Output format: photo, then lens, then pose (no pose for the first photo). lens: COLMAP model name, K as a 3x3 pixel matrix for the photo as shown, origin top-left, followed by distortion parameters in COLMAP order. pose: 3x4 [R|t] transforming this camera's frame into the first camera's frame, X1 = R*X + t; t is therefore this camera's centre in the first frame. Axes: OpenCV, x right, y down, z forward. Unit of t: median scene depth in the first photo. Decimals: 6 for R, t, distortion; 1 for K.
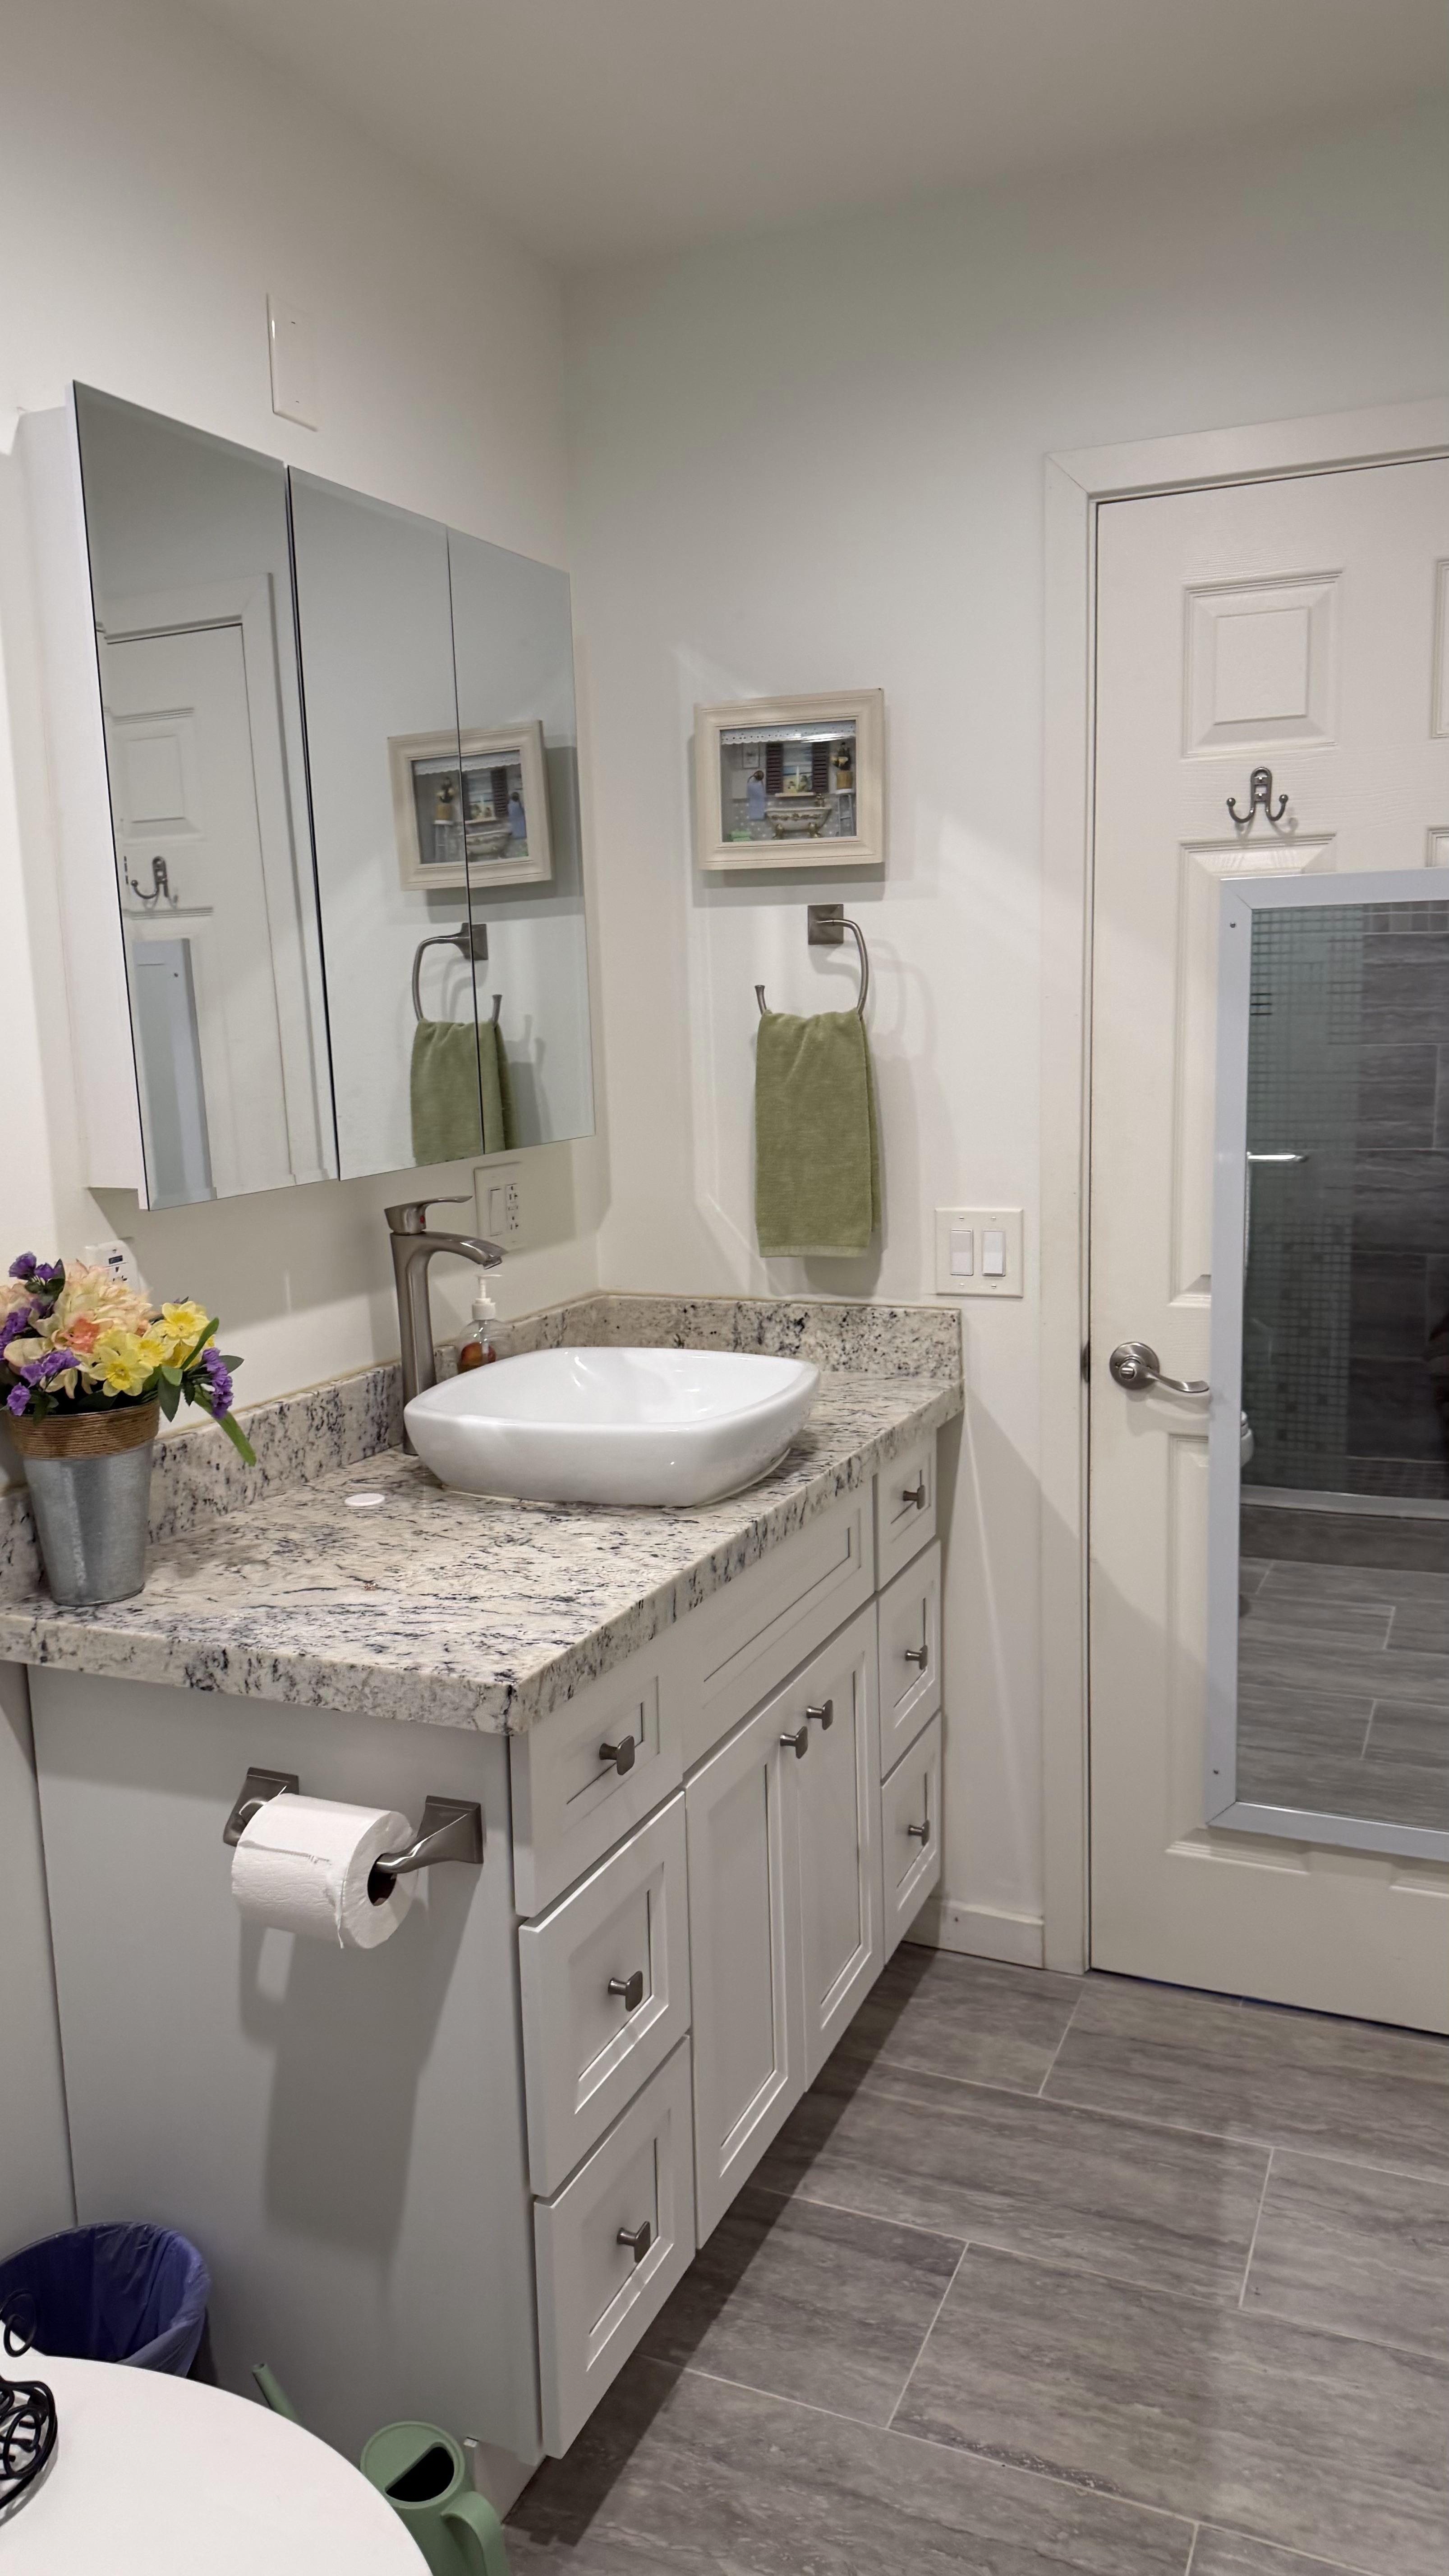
lens RADIAL K [[1814.5, 0, 724.3], [0, 1814.5, 1293.2], [0, 0, 1]] dist [0.001107, 0.000252]
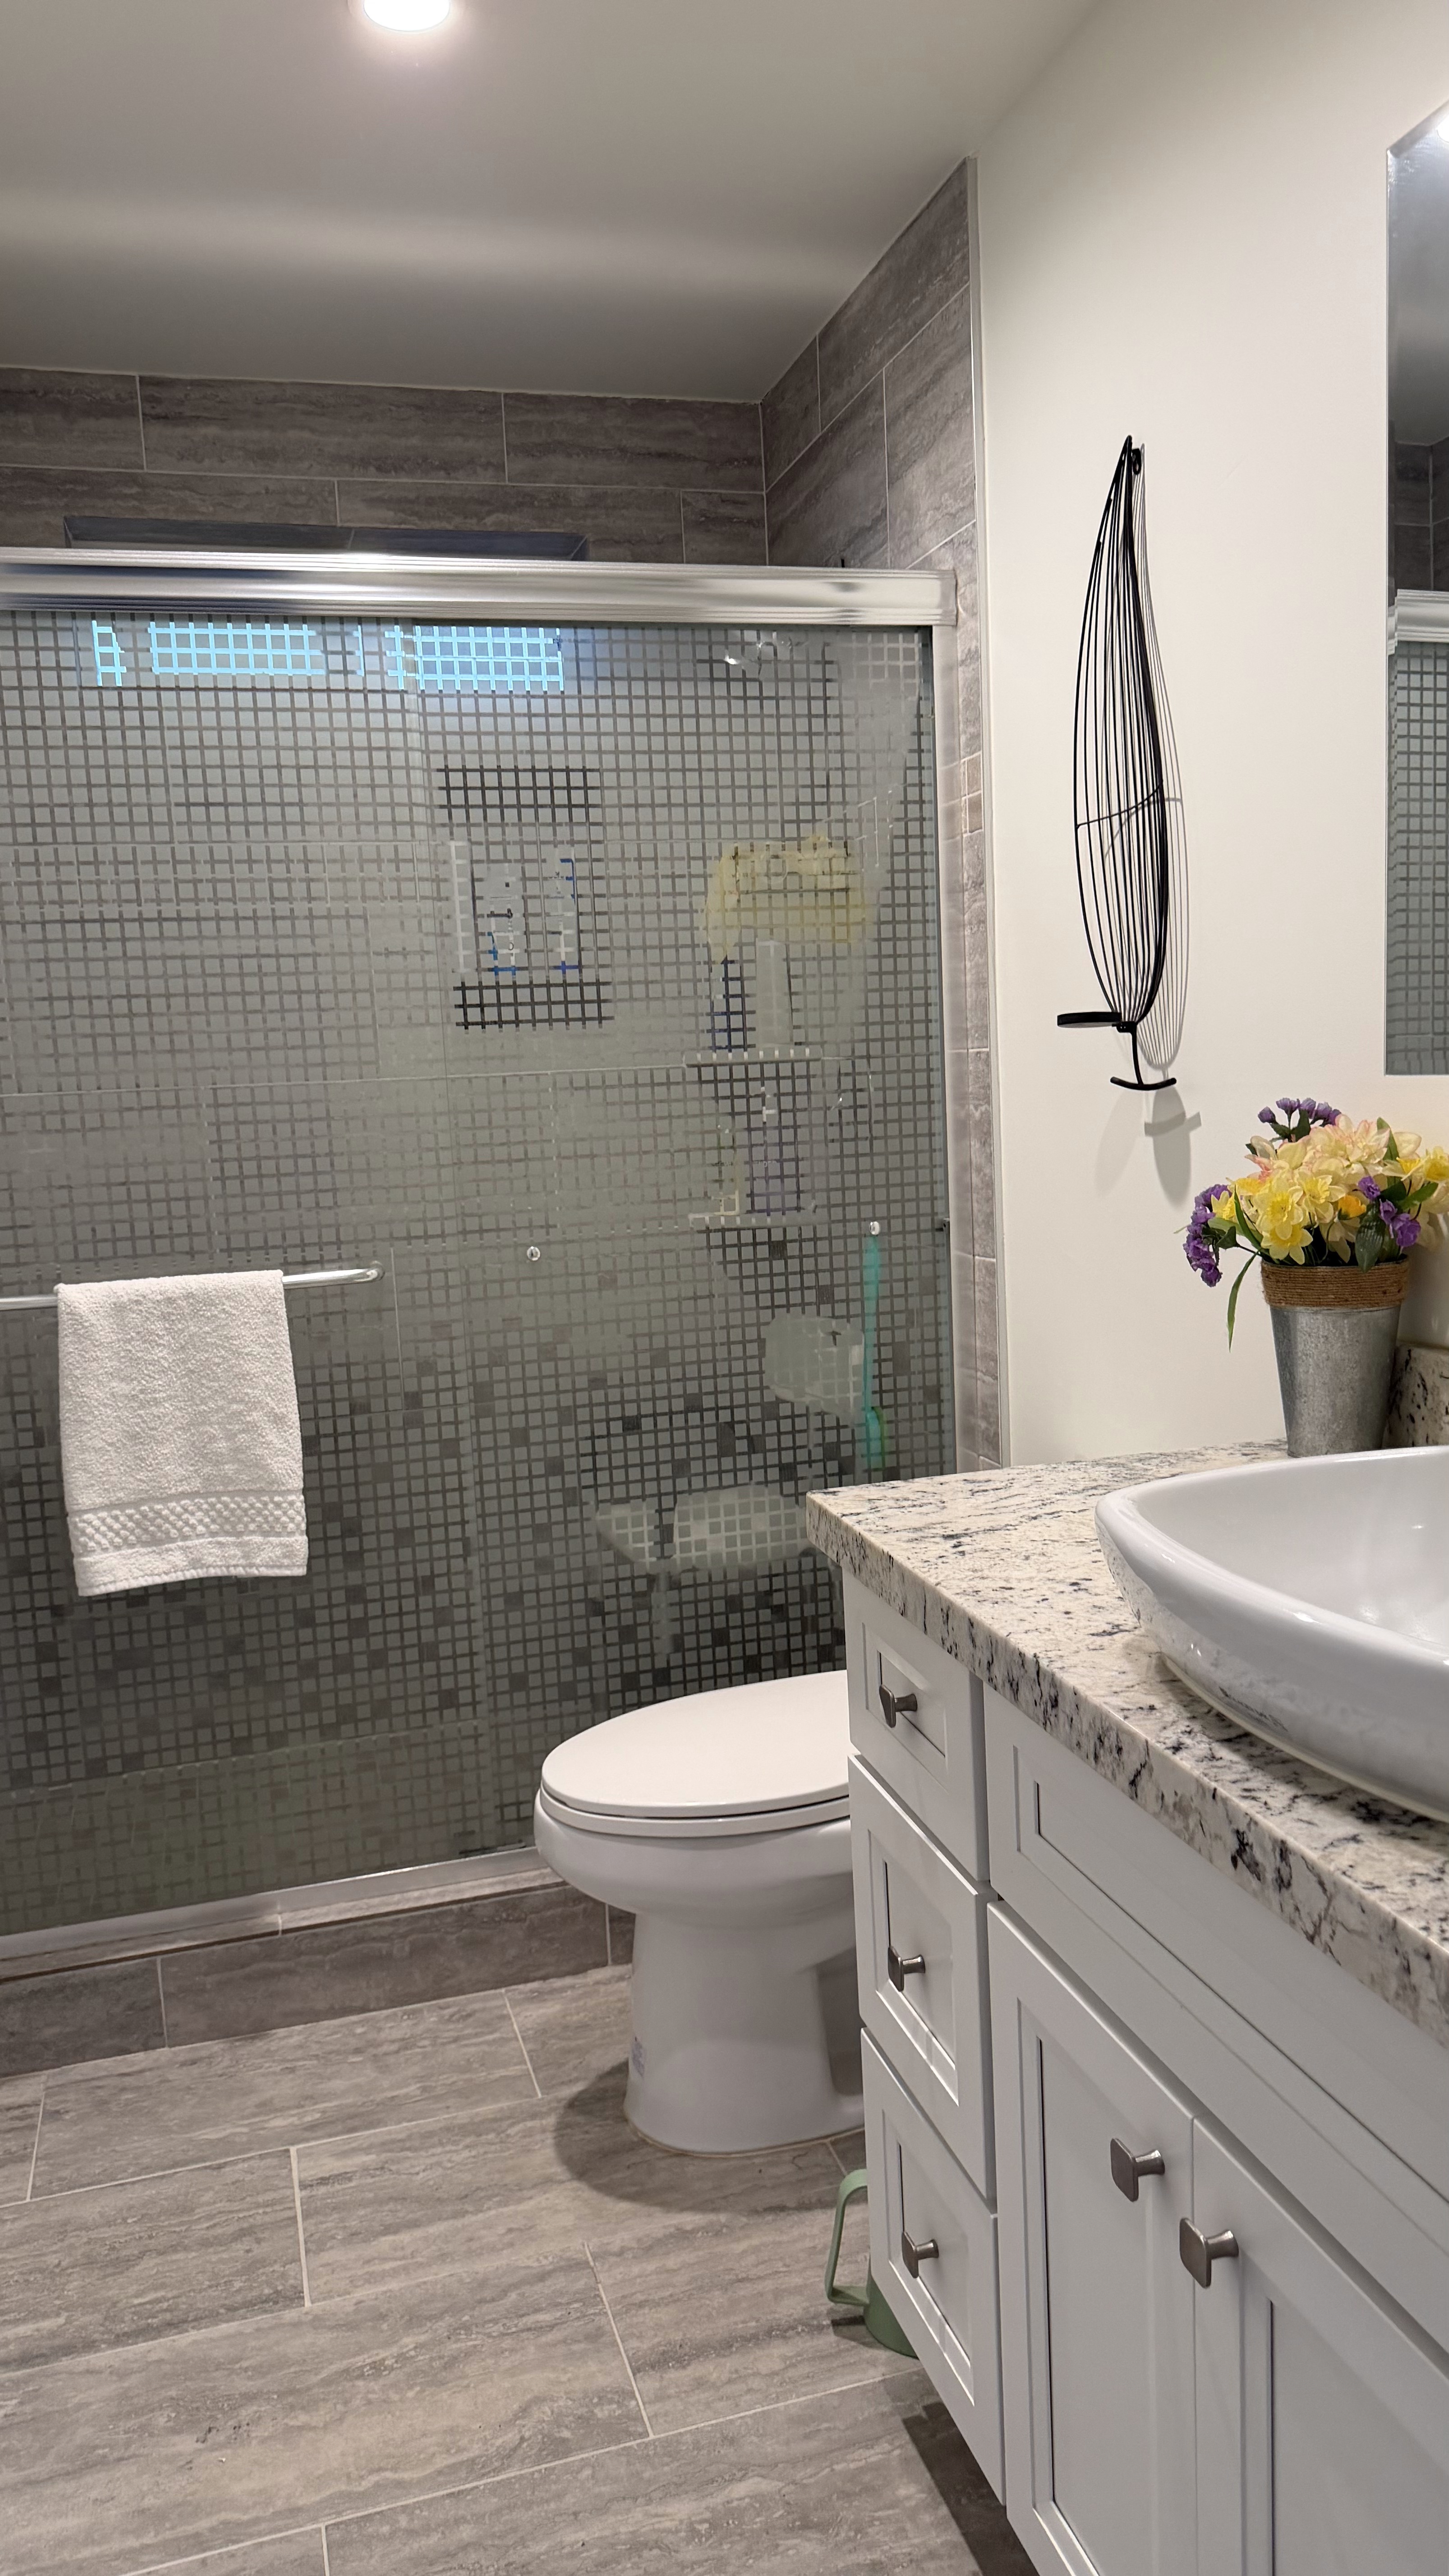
lens RADIAL K [[1814.5, 0, 724.4], [0, 1814.5, 1288.5], [0, 0, 1]] dist [0.001107, 0.000252]
pose [[-0.767148, 0.146833, -0.624438, 0.530767], [-0.035536, 0.962227, 0.269920, -0.183155], [0.640485, 0.229259, -0.732953, 1.532080]]
